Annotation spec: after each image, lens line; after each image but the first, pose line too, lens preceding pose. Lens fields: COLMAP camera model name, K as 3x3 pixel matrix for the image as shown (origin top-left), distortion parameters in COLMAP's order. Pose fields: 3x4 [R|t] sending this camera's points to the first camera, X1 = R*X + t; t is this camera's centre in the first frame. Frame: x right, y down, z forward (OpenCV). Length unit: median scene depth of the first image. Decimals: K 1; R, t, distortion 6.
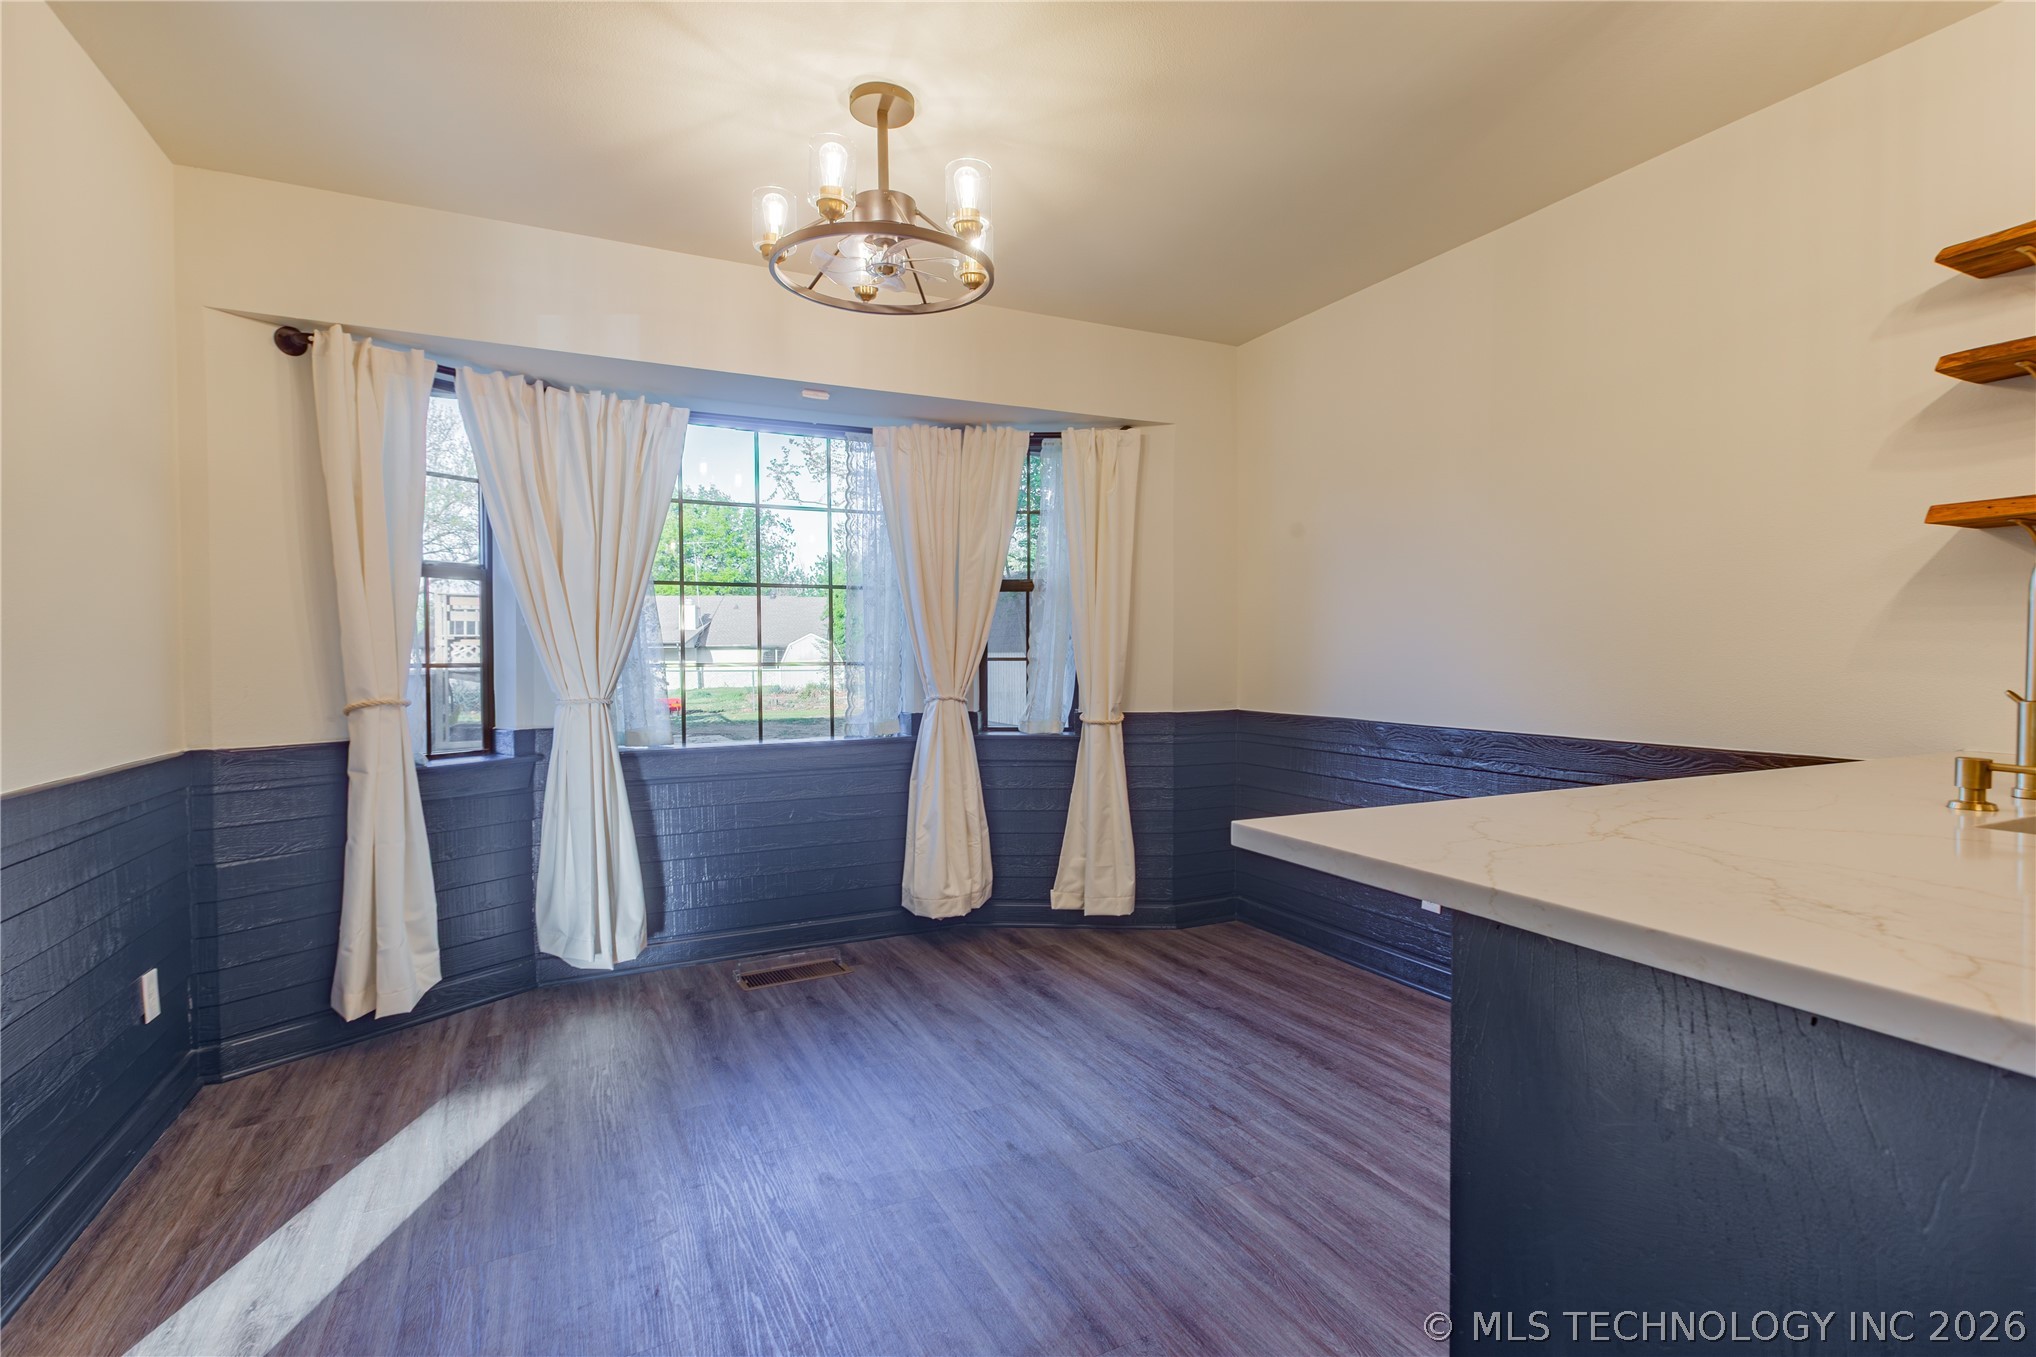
lens RADIAL K [[924.6, 0, 1007.6], [0, 924.6, 662.0], [0, 0, 1]] dist [0.001318, 0.000465]
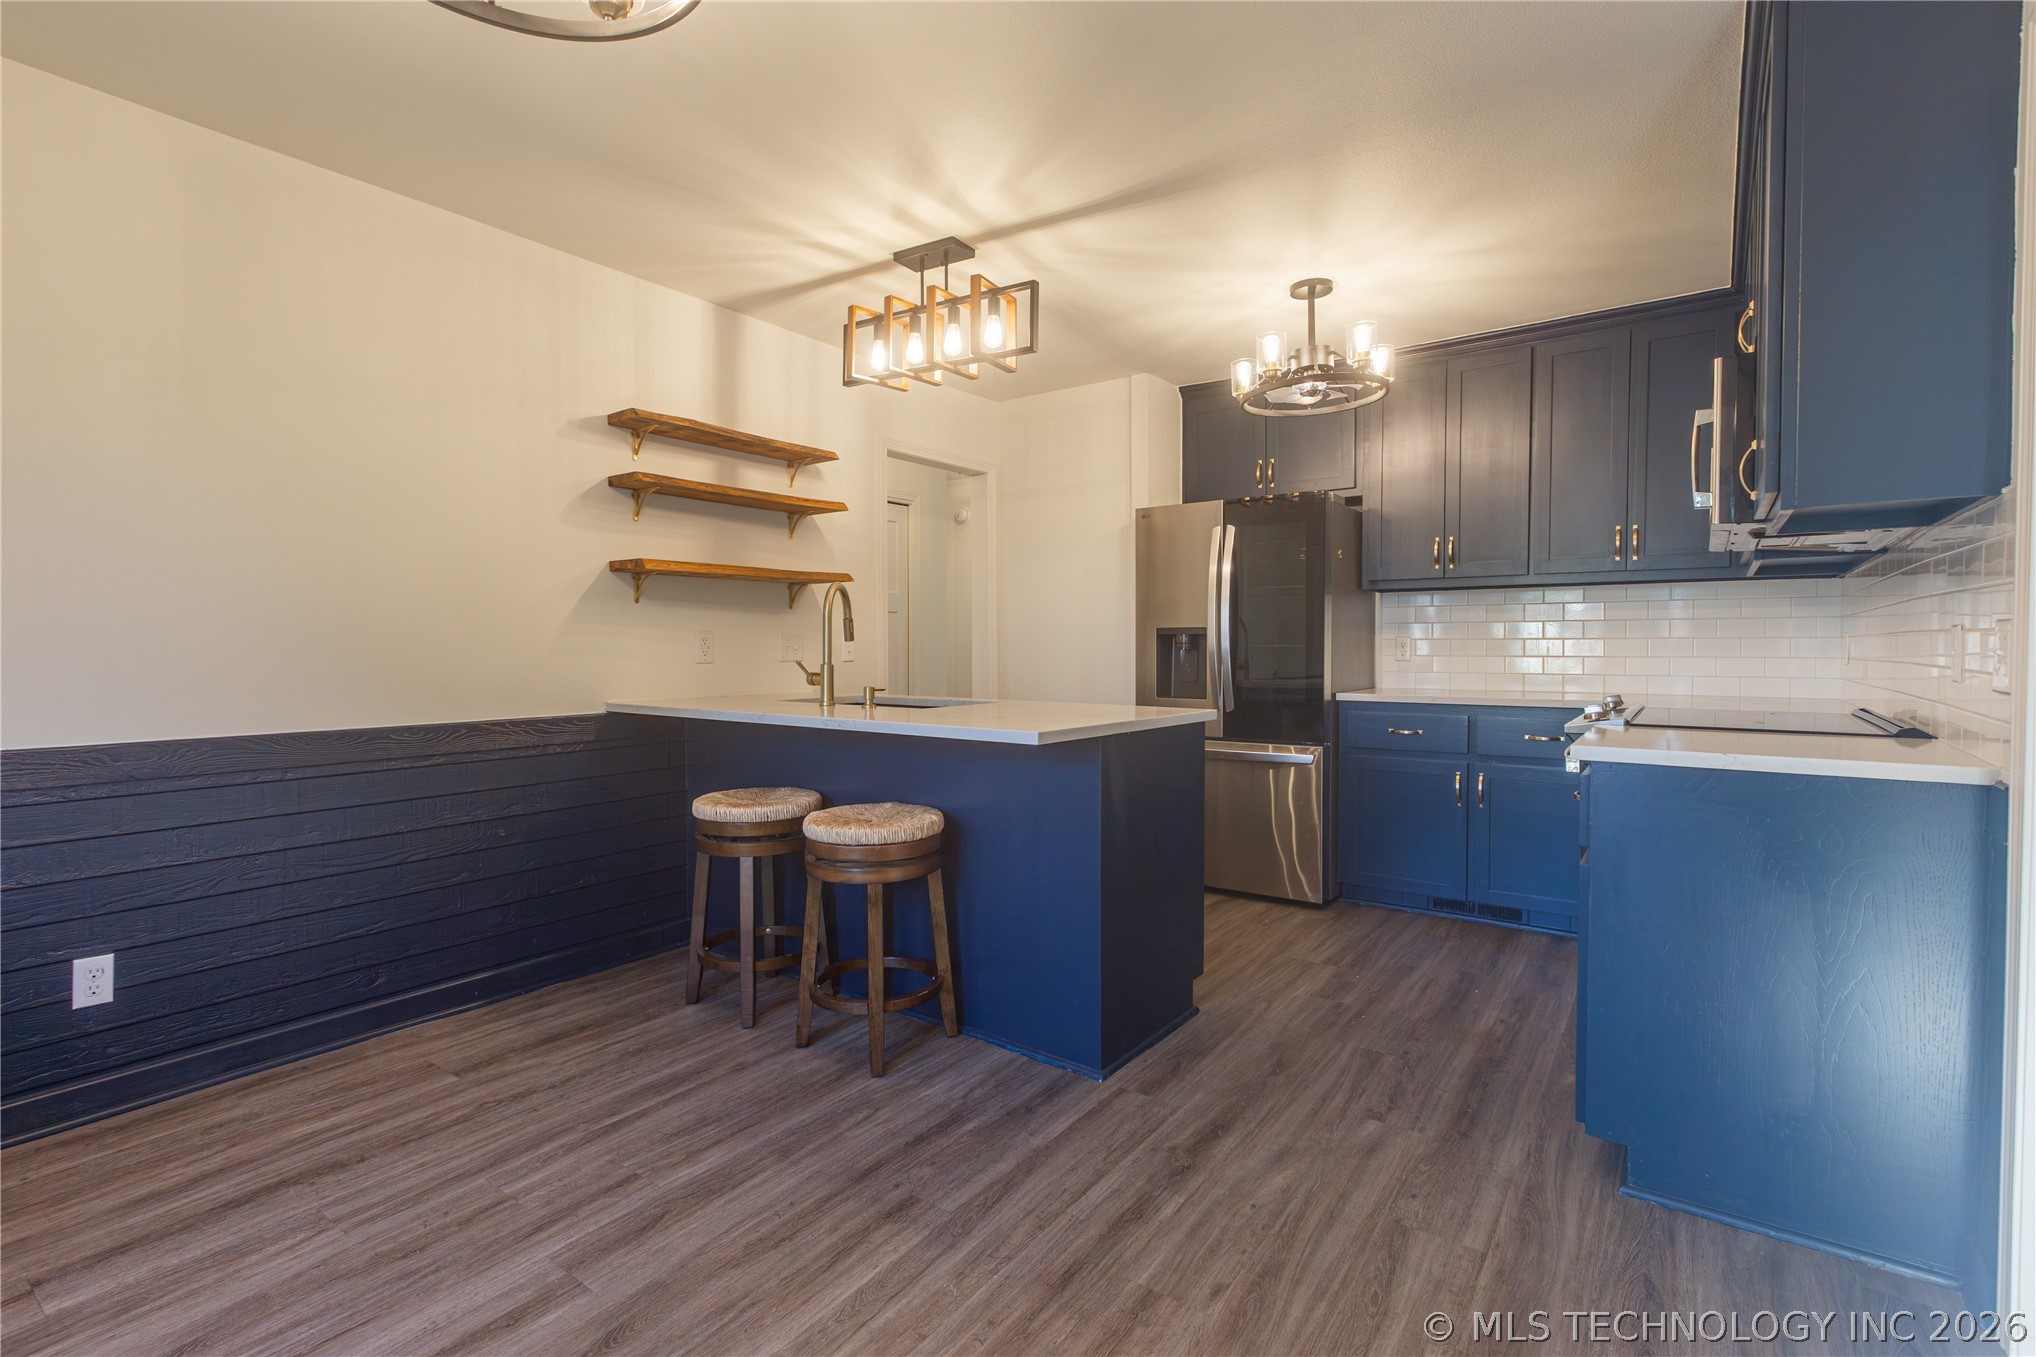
lens RADIAL K [[945.0, 0, 1032.5], [0, 945.0, 673.6], [0, 0, 1]] dist [-0.002227, -0.000257]
pose [[-0.485393, -0.017318, 0.874125, -0.791660], [0.008661, 0.999659, 0.024615, 0.005656], [-0.874253, 0.019519, -0.485077, 1.091502]]
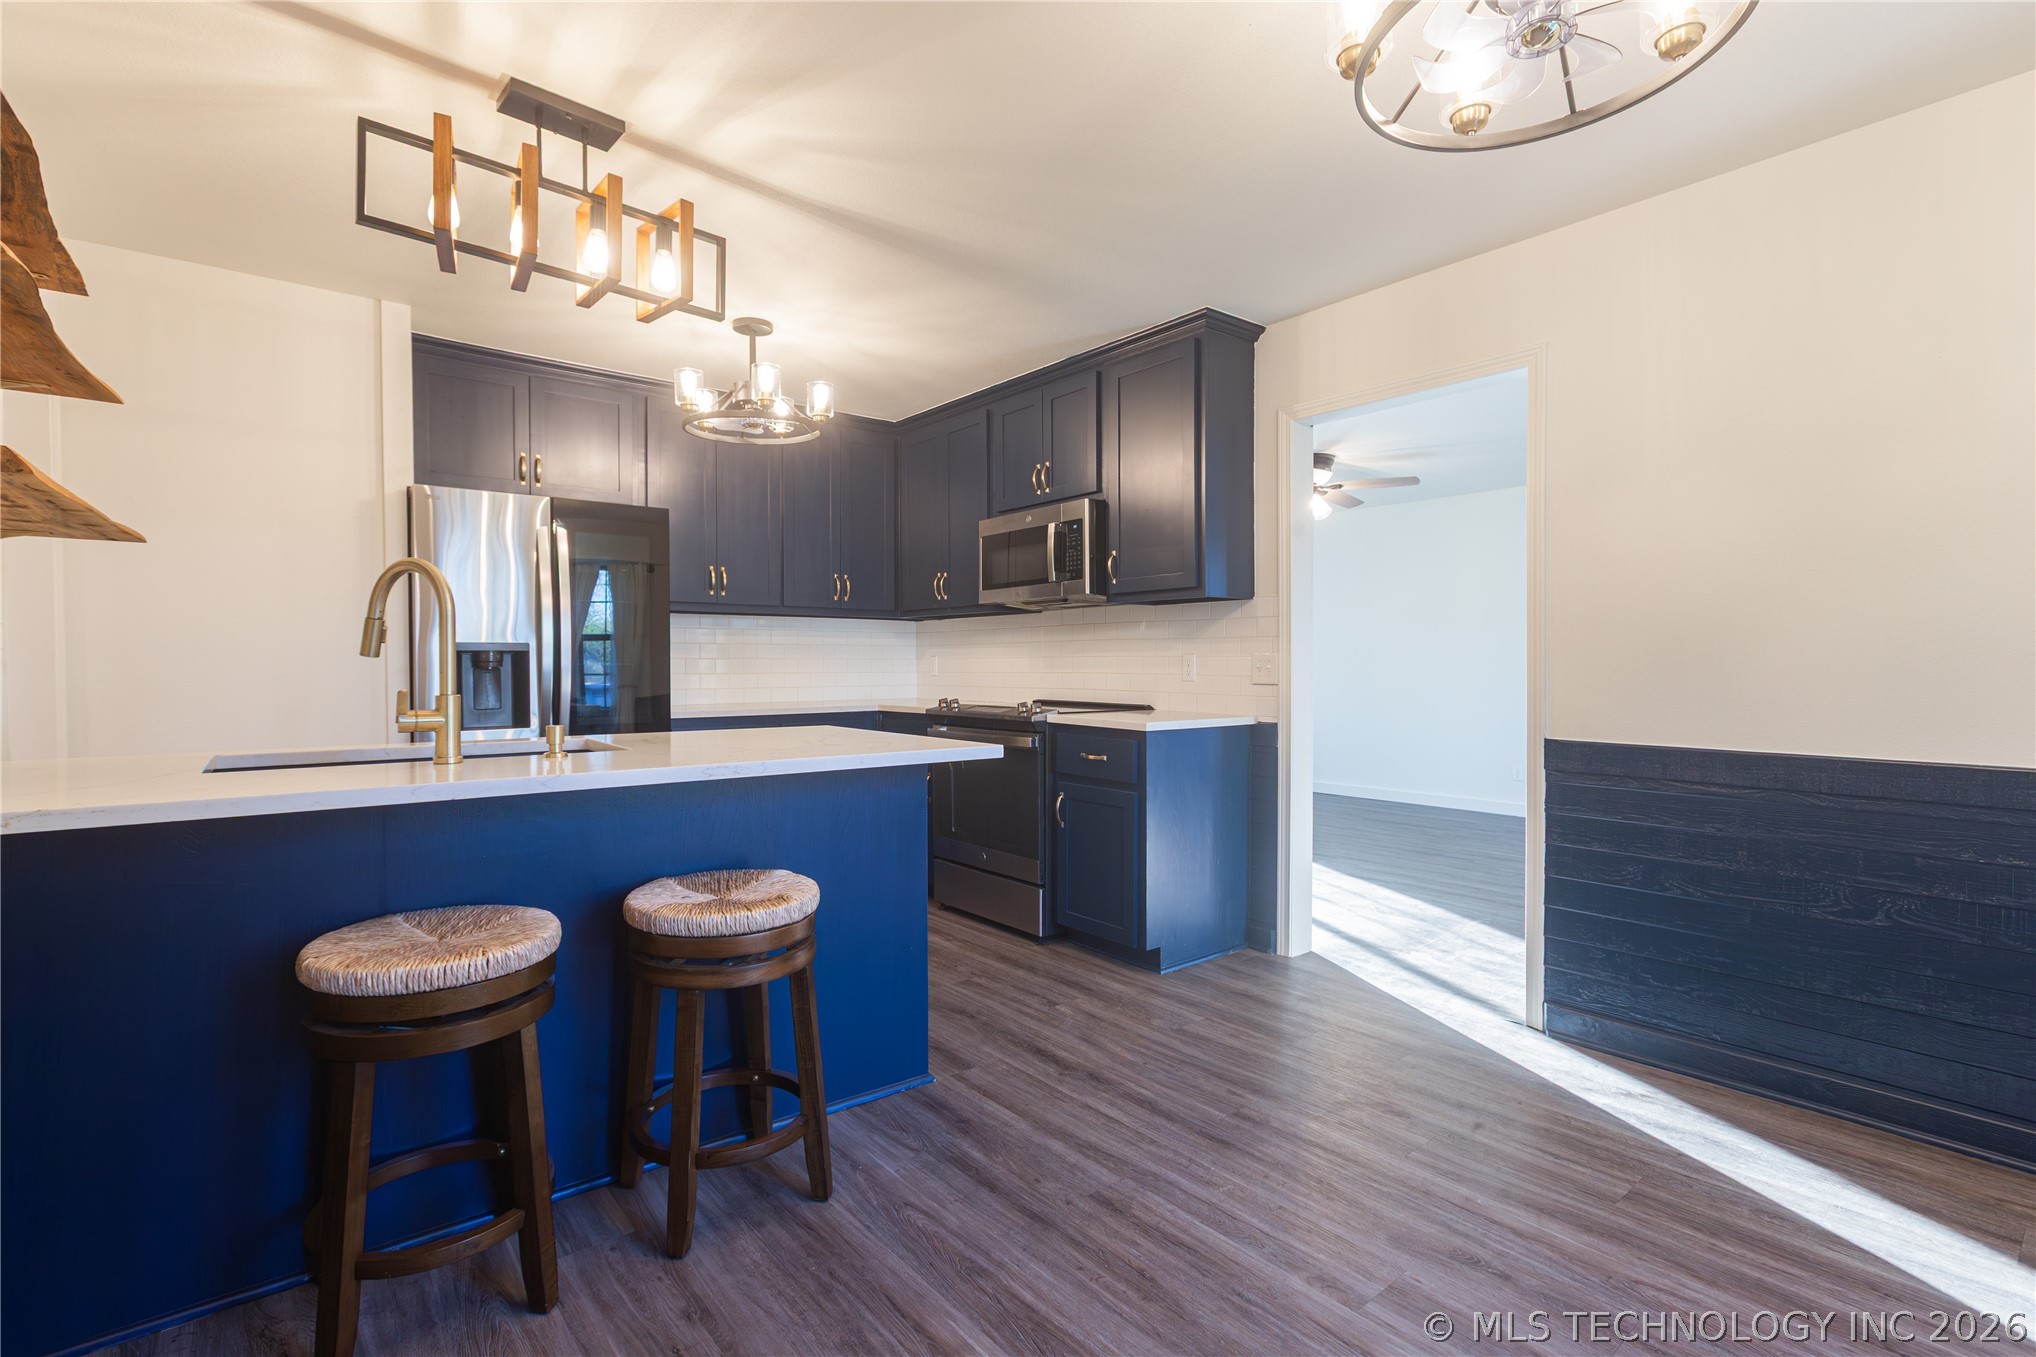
lens RADIAL K [[933.1, 0, 1018.0], [0, 933.1, 678.5], [0, 0, 1]] dist [-0.000533, -0.000016]
pose [[-0.971086, 0.014013, -0.238316, 0.382803], [0.008857, 0.999703, 0.022694, -0.006742], [0.238564, 0.019927, -0.970922, 1.658933]]
